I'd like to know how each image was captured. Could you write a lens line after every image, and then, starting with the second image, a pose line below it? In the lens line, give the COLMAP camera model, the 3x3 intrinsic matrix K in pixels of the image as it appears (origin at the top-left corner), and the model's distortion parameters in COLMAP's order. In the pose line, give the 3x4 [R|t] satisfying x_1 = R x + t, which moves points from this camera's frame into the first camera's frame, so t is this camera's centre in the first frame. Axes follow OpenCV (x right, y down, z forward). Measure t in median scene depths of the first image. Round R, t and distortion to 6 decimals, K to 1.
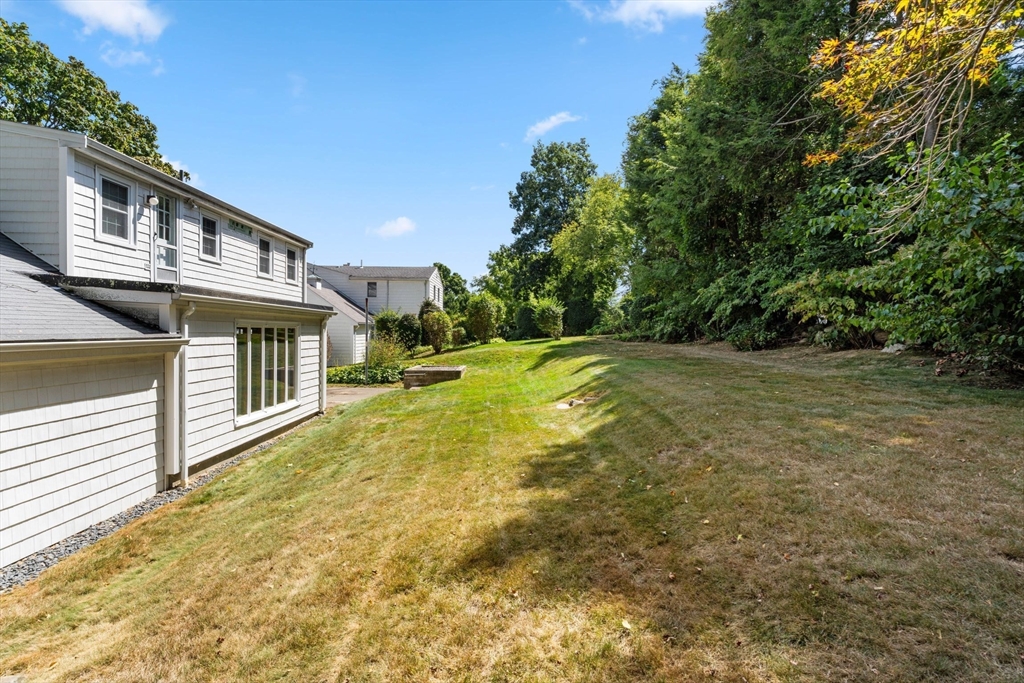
lens RADIAL K [[492.2, 0, 510.5], [0, 492.2, 352.4], [0, 0, 1]] dist [-0.000046, 0.000282]
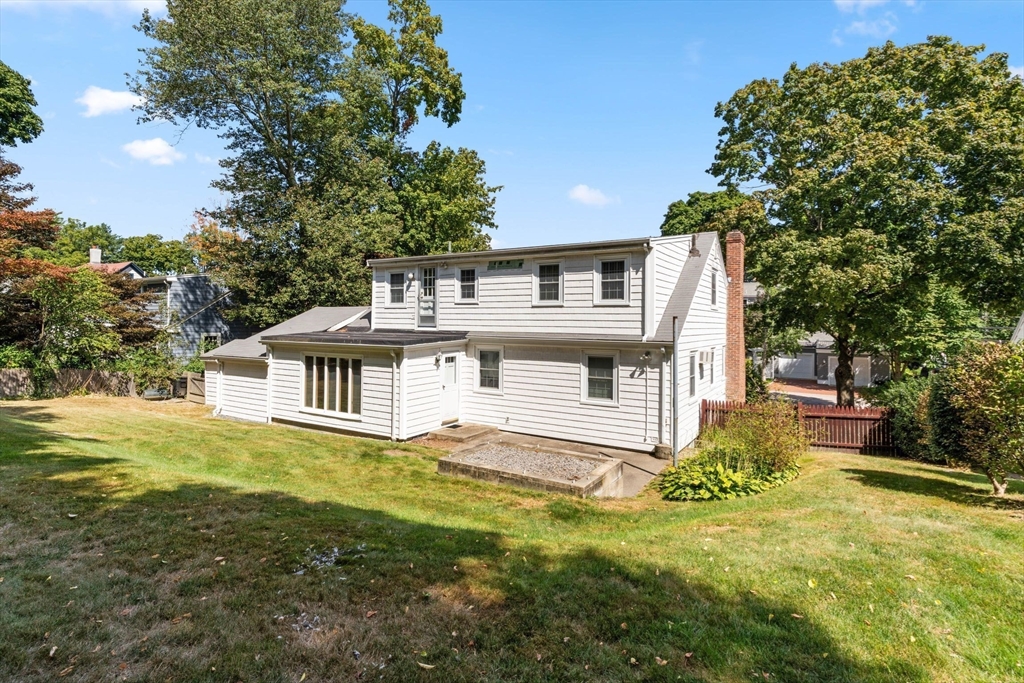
lens RADIAL K [[518.3, 0, 493.9], [0, 518.3, 311.2], [0, 0, 1]] dist [-0.001497, 0.000033]
pose [[-0.548092, -0.035182, -0.835678, 0.543654], [-0.049746, 0.998717, -0.009419, -0.192187], [0.834938, 0.036409, -0.549139, 2.180289]]
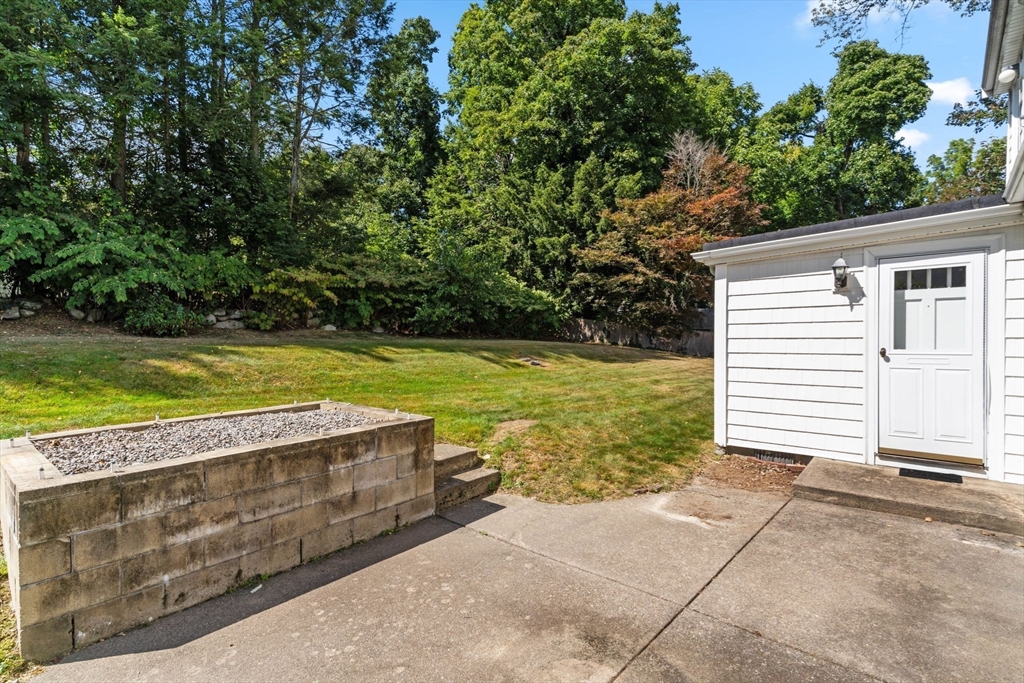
lens RADIAL K [[490.1, 0, 505.4], [0, 490.1, 338.8], [0, 0, 1]] dist [0.001015, 0.000654]
pose [[-0.732674, -0.009480, 0.680514, -0.695102], [0.030641, 0.998430, 0.046898, -0.031994], [-0.679890, 0.055213, -0.731233, 1.890633]]
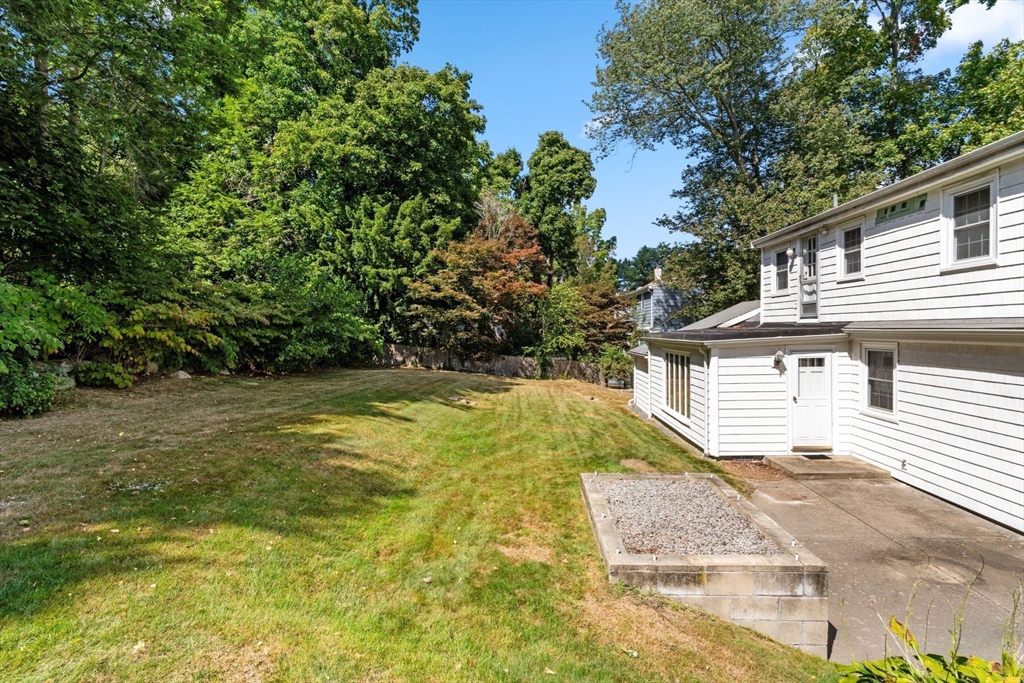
lens RADIAL K [[490.1, 0, 505.4], [0, 490.1, 338.8], [0, 0, 1]] dist [0.001015, 0.000654]
pose [[-0.996861, 0.004480, 0.079044, -0.113339], [0.009134, 0.998239, 0.058618, -0.172146], [-0.078642, 0.059156, -0.995146, 2.306611]]
